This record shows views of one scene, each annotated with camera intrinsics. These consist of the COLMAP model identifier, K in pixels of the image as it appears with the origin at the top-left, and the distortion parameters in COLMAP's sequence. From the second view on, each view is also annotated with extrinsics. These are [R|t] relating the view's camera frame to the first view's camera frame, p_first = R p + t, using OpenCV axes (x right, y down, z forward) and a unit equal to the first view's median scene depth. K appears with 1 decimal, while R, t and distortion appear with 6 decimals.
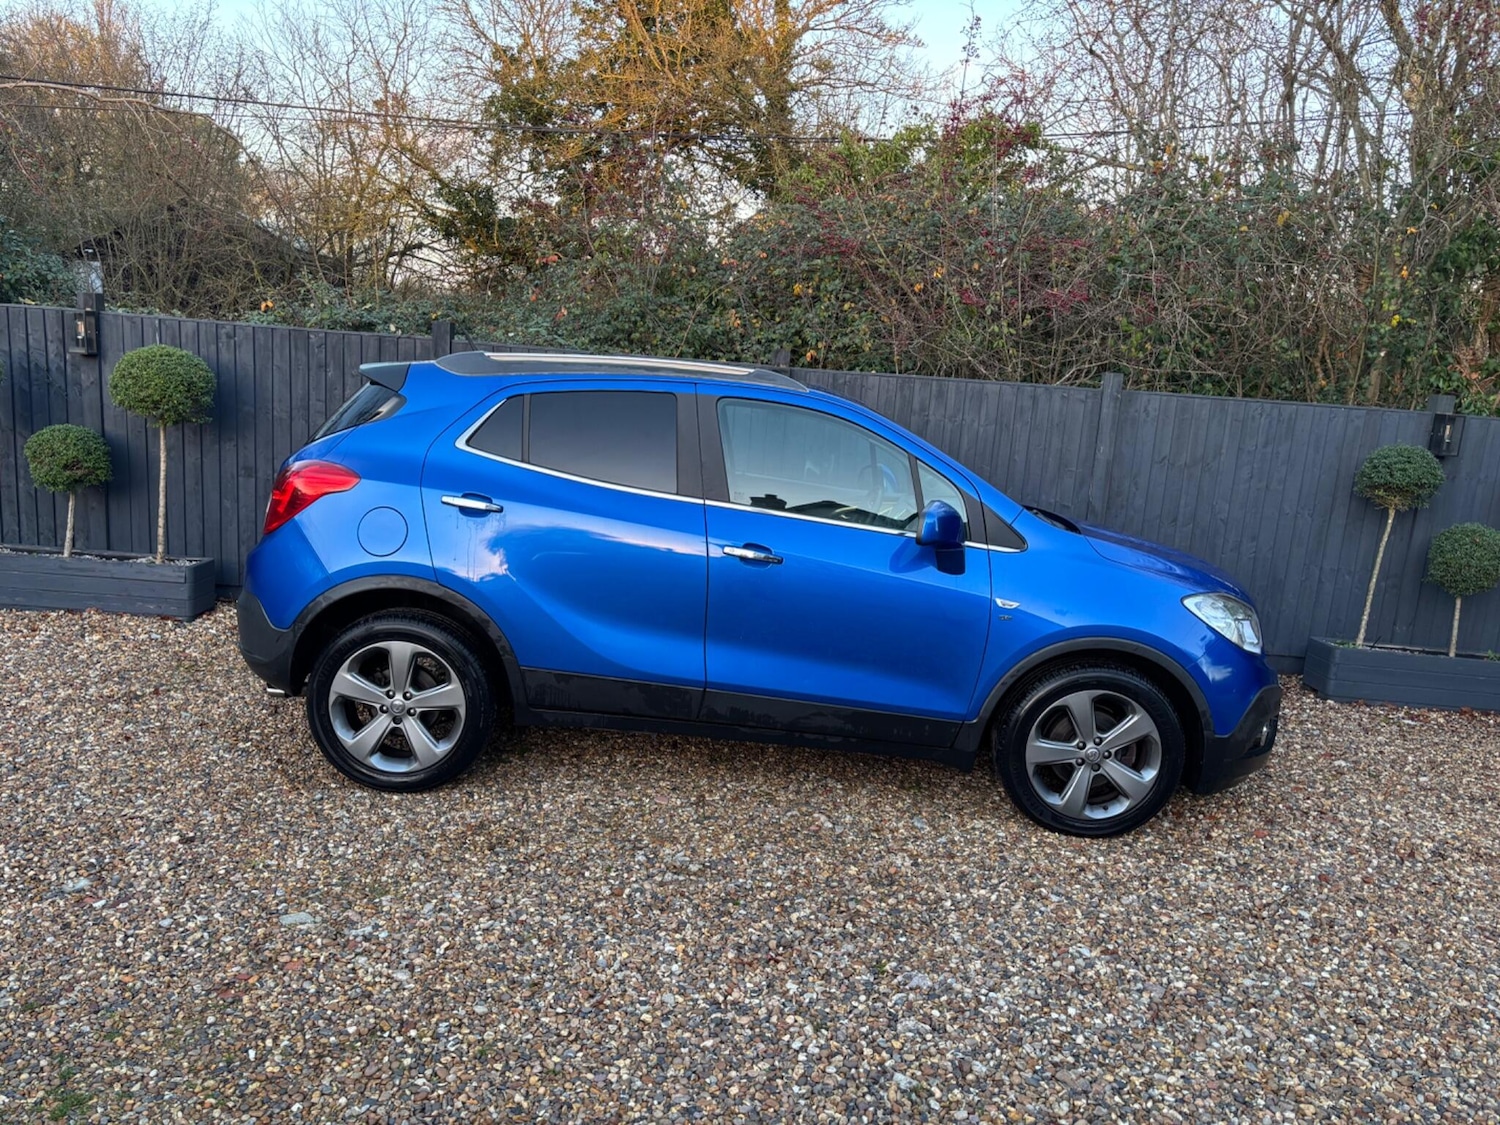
lens RADIAL K [[1136.6, 0, 745.4], [0, 1136.6, 560.6], [0, 0, 1]] dist [0.042281, -0.036897]
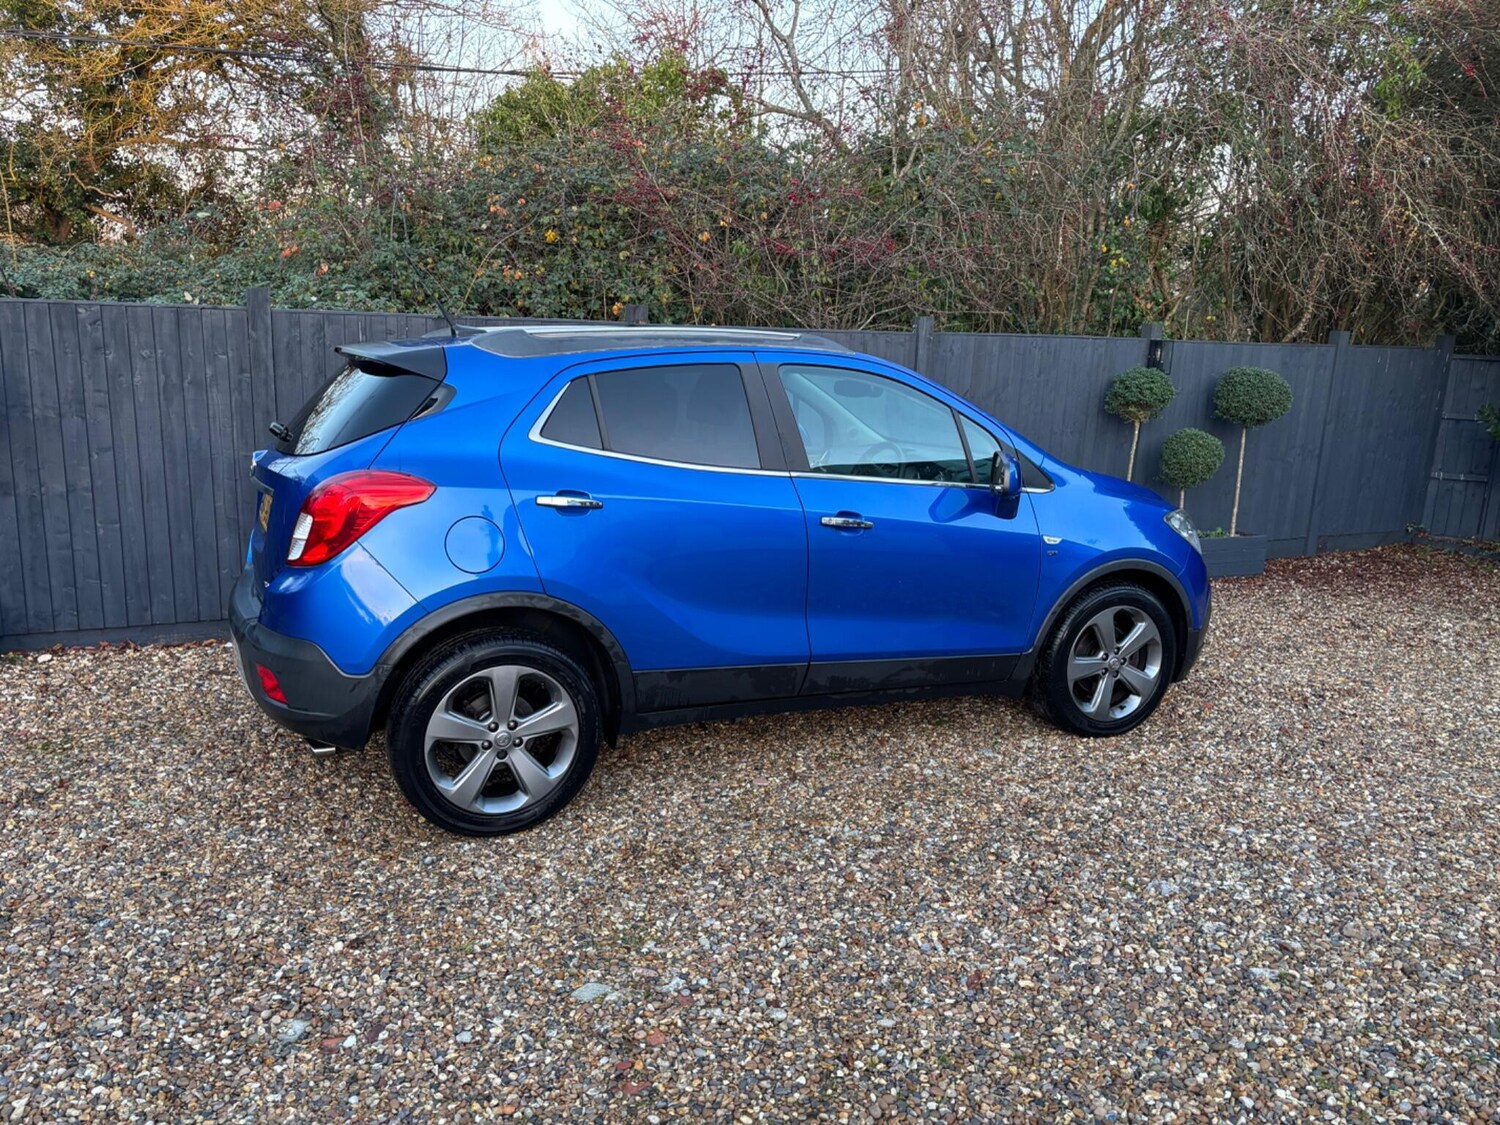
lens RADIAL K [[1136.6, 0, 743.6], [0, 1136.6, 557.3], [0, 0, 1]] dist [0.042281, -0.036897]
pose [[0.905492, -0.127416, 0.404783, -0.313510], [0.106108, 0.991541, 0.074751, -0.038048], [-0.410883, -0.024736, 0.911352, 0.082200]]
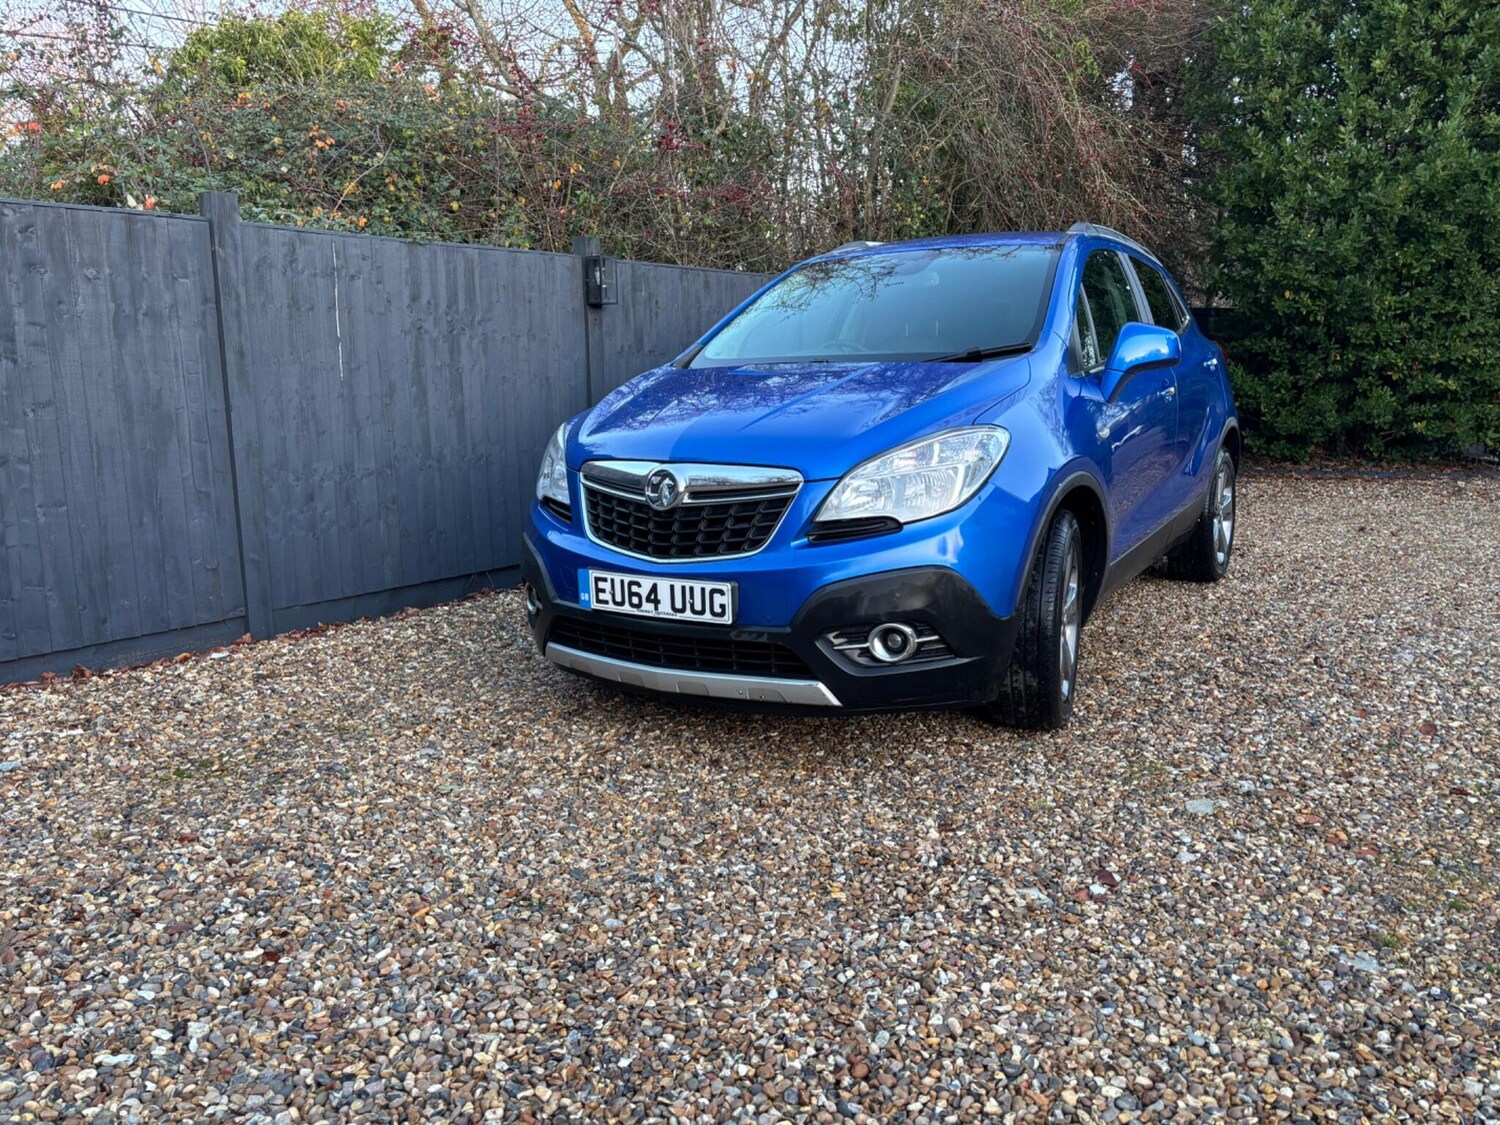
lens RADIAL K [[1136.6, 0, 763.2], [0, 1136.6, 555.8], [0, 0, 1]] dist [0.042281, -0.036897]
pose [[0.610276, -0.211174, 0.763524, -0.637033], [0.195092, 0.974195, 0.113506, -0.019014], [-0.767791, 0.079687, 0.635726, 0.359504]]
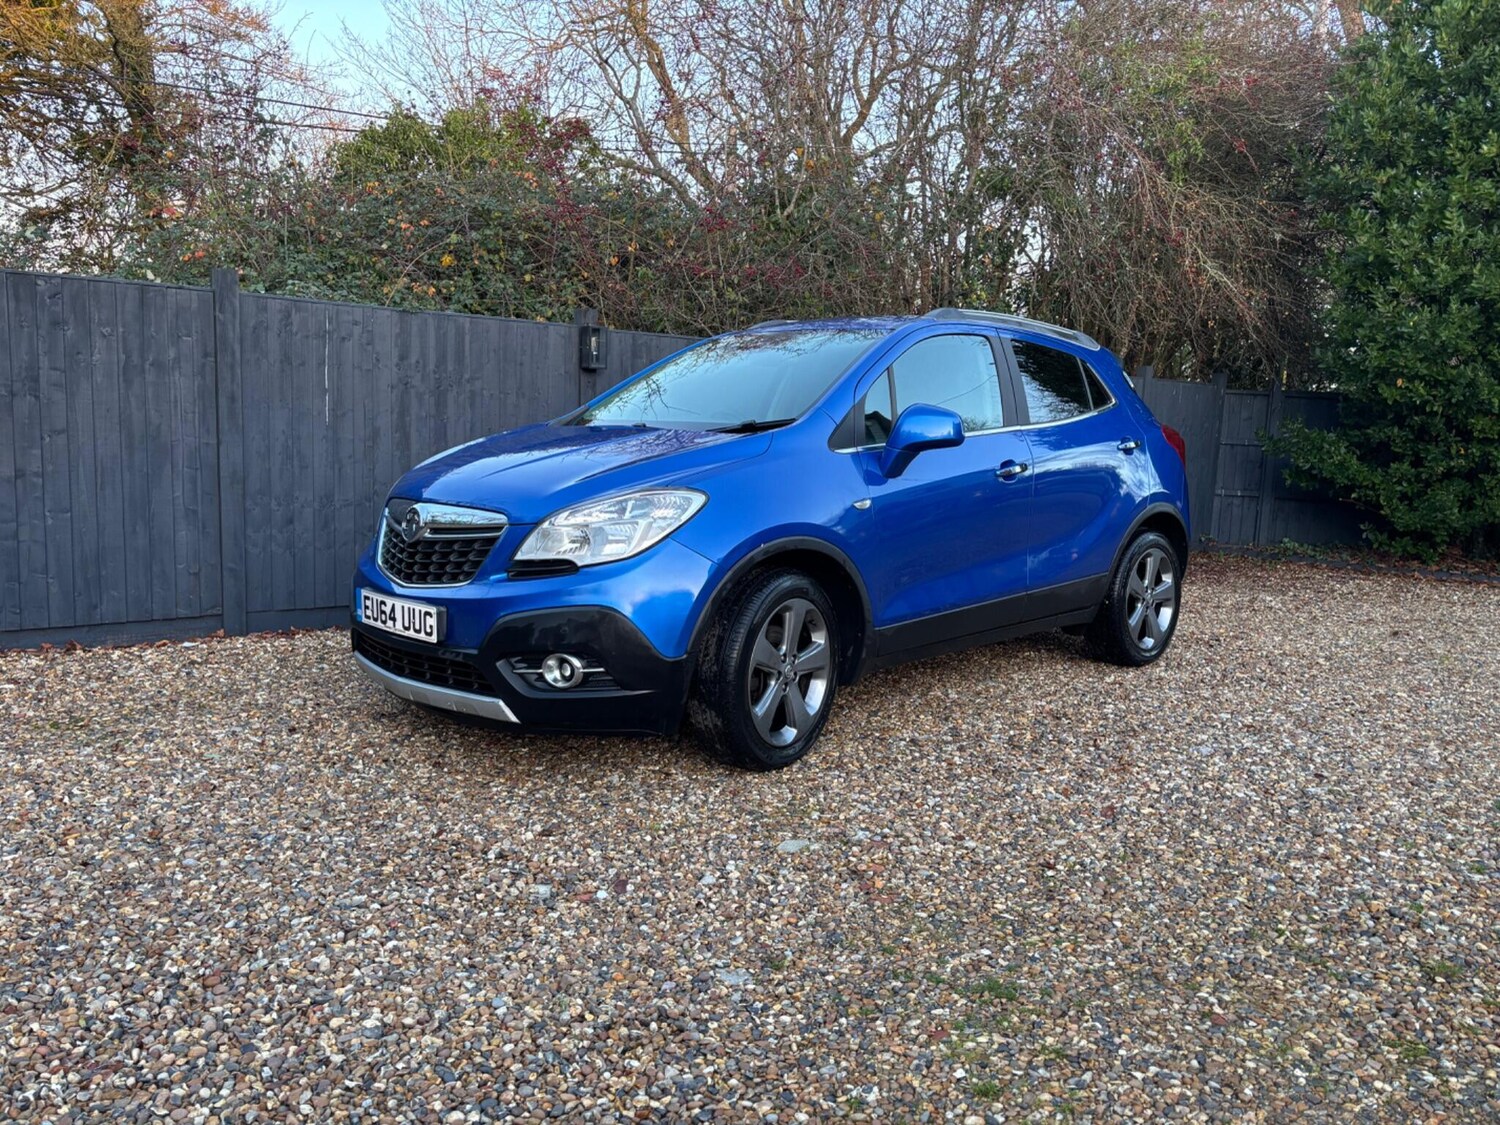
lens RADIAL K [[1136.6, 0, 764.0], [0, 1136.6, 554.8], [0, 0, 1]] dist [0.042281, -0.036897]
pose [[0.779841, -0.119512, 0.614463, -0.501928], [0.133751, 0.990749, 0.022950, 0.025970], [-0.611522, 0.064288, 0.788612, 0.134461]]
